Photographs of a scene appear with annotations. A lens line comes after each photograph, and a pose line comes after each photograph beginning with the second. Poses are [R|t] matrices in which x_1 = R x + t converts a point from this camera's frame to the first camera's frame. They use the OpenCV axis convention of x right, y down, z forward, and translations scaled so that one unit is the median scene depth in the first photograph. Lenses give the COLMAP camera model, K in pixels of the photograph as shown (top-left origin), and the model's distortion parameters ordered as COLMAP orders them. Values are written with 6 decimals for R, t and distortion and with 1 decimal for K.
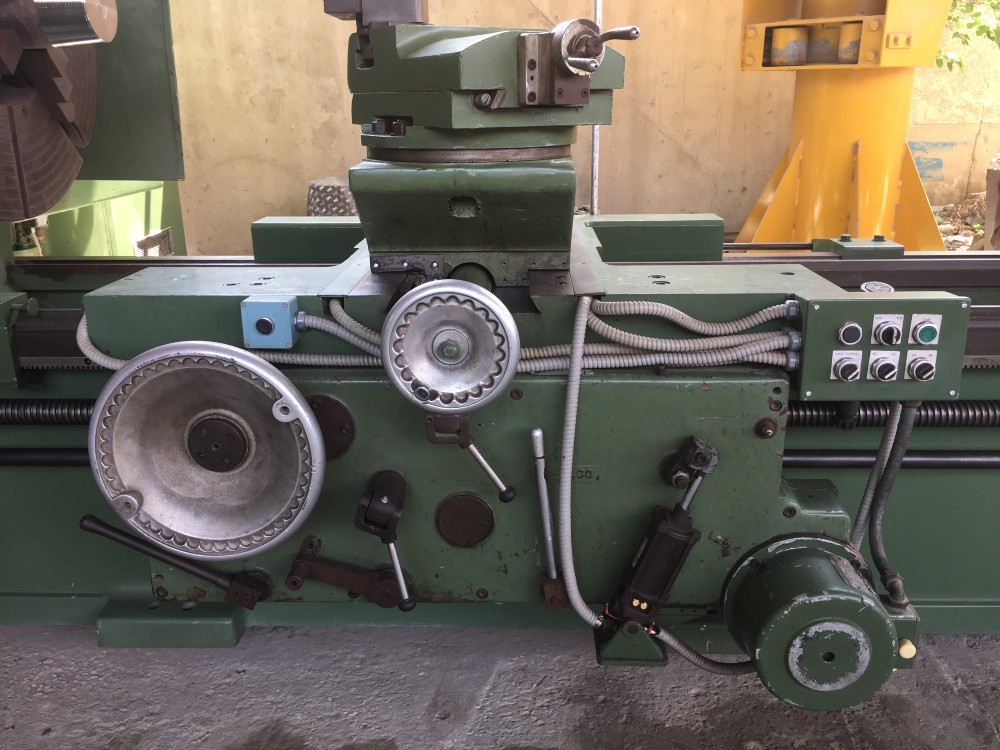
lens RADIAL K [[859.3, 0, 498.4], [0, 859.3, 363.2], [0, 0, 1]] dist [0.093687, -0.139334]
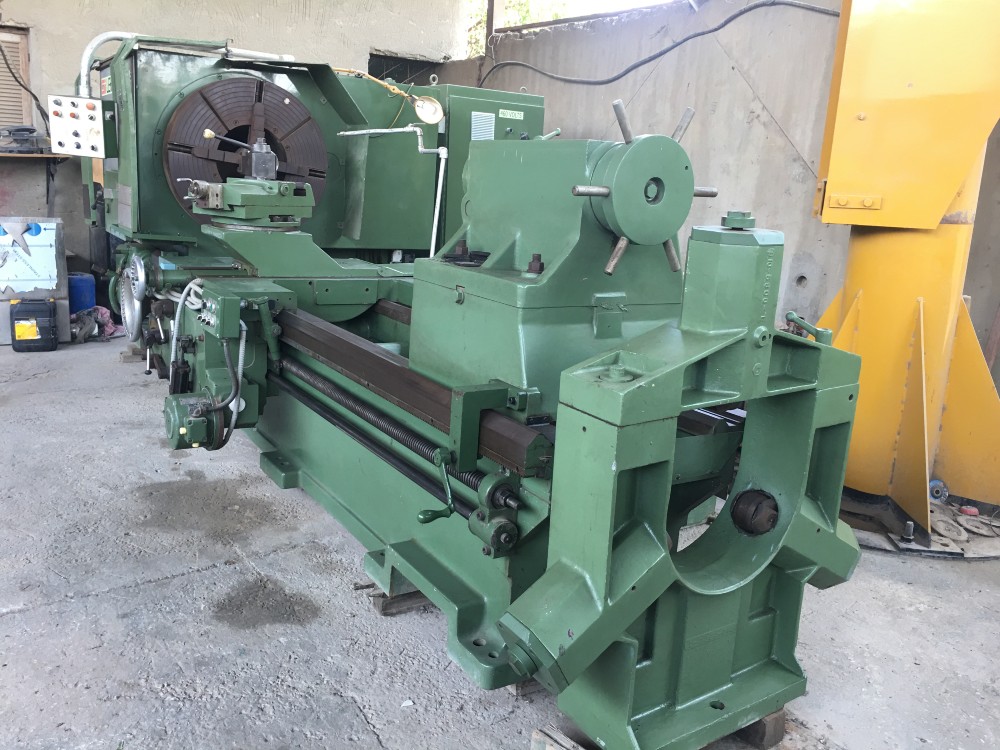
lens RADIAL K [[859.3, 0, 498.4], [0, 859.3, 363.2], [0, 0, 1]] dist [0.093687, -0.139334]
pose [[0.561546, 0.220256, -0.797592, 0.899813], [-0.307719, 0.950374, 0.045797, -0.077316], [0.768098, 0.219717, 0.601456, 0.051946]]
